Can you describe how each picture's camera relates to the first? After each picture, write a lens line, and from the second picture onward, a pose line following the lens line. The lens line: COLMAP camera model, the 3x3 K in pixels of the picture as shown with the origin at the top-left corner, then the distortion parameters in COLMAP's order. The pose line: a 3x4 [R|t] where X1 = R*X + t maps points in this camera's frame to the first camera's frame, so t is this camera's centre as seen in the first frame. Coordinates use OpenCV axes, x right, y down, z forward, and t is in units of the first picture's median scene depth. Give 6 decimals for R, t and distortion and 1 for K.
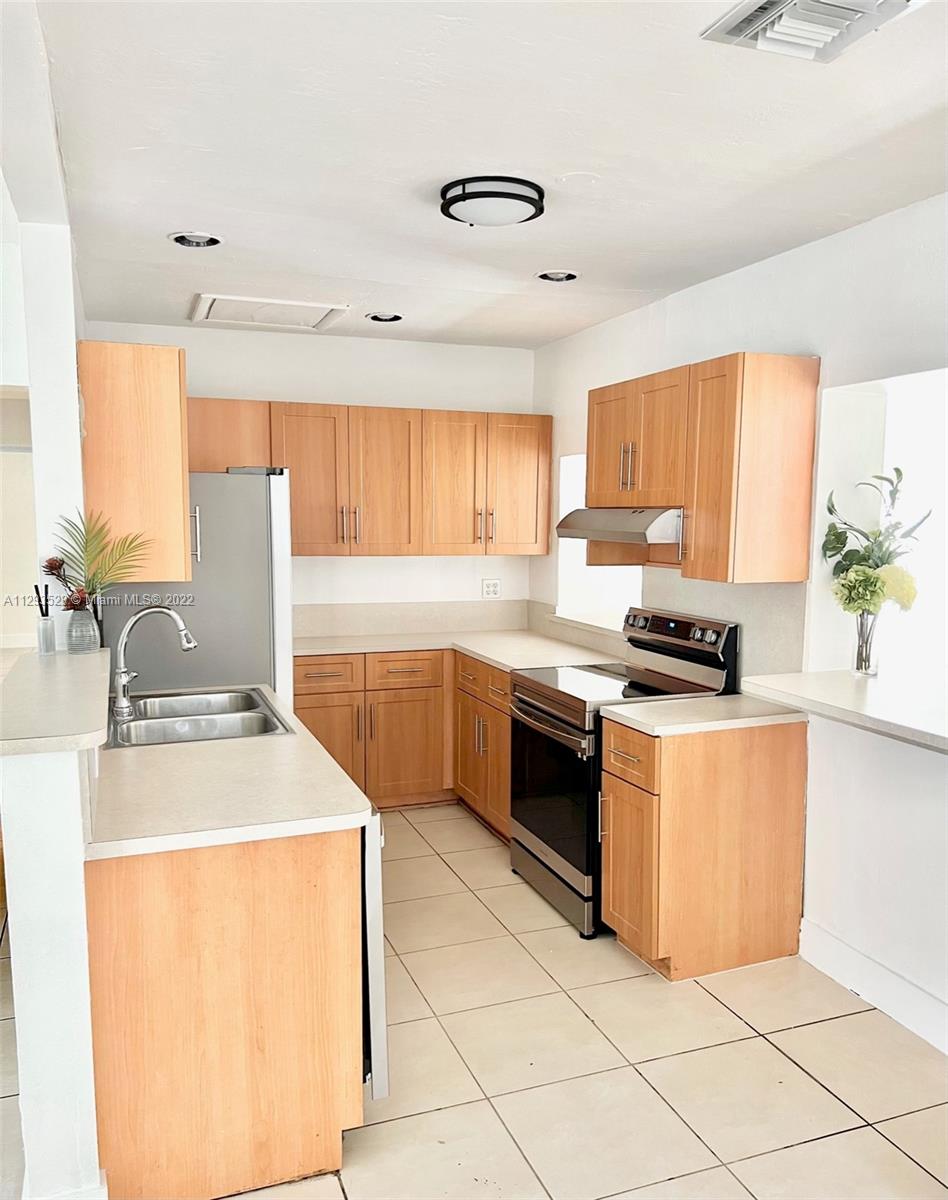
lens RADIAL K [[919.4, 0, 472.6], [0, 919.4, 640.1], [0, 0, 1]] dist [0.054467, -0.001640]
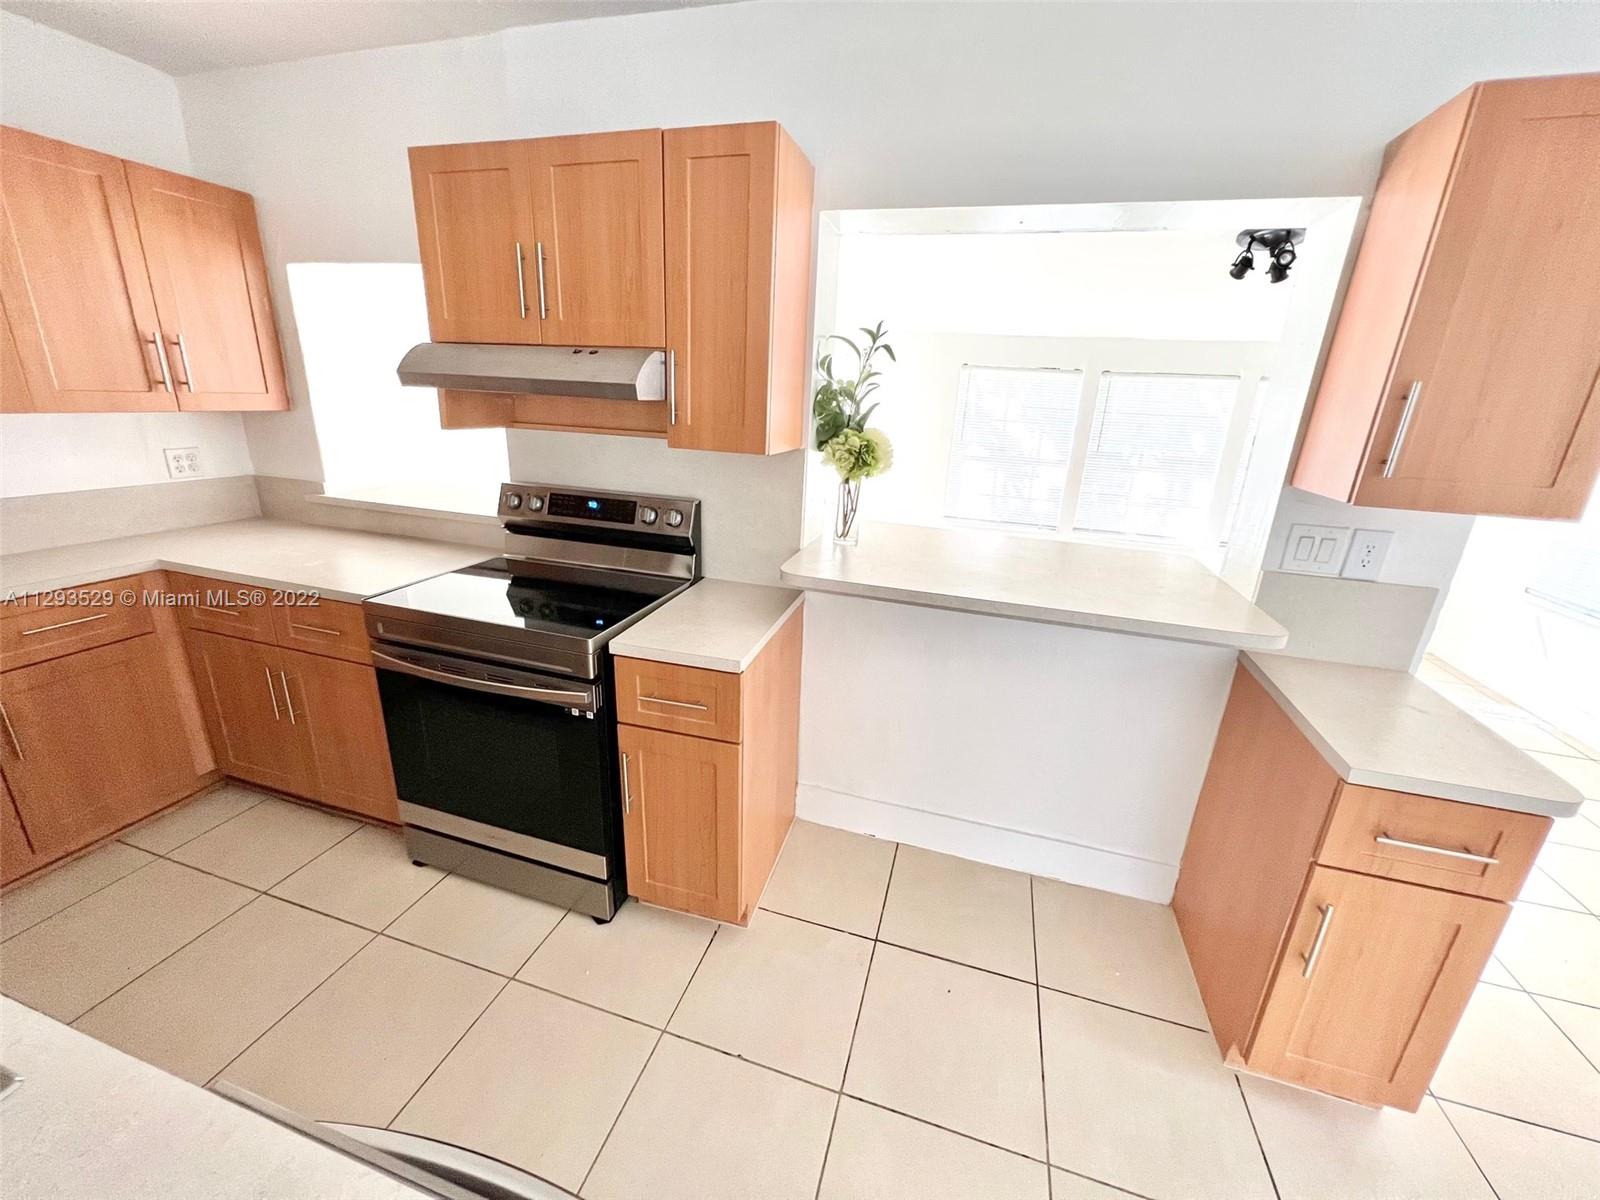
lens RADIAL K [[640.7, 0, 800.0], [0, 640.7, 600.0], [0, 0, 1]] dist [-0.009782, -0.000361]
pose [[0.603443, -0.224576, 0.765129, -0.113194], [0.063802, 0.970044, 0.234402, -0.051909], [-0.794850, -0.092631, 0.599694, 0.483483]]
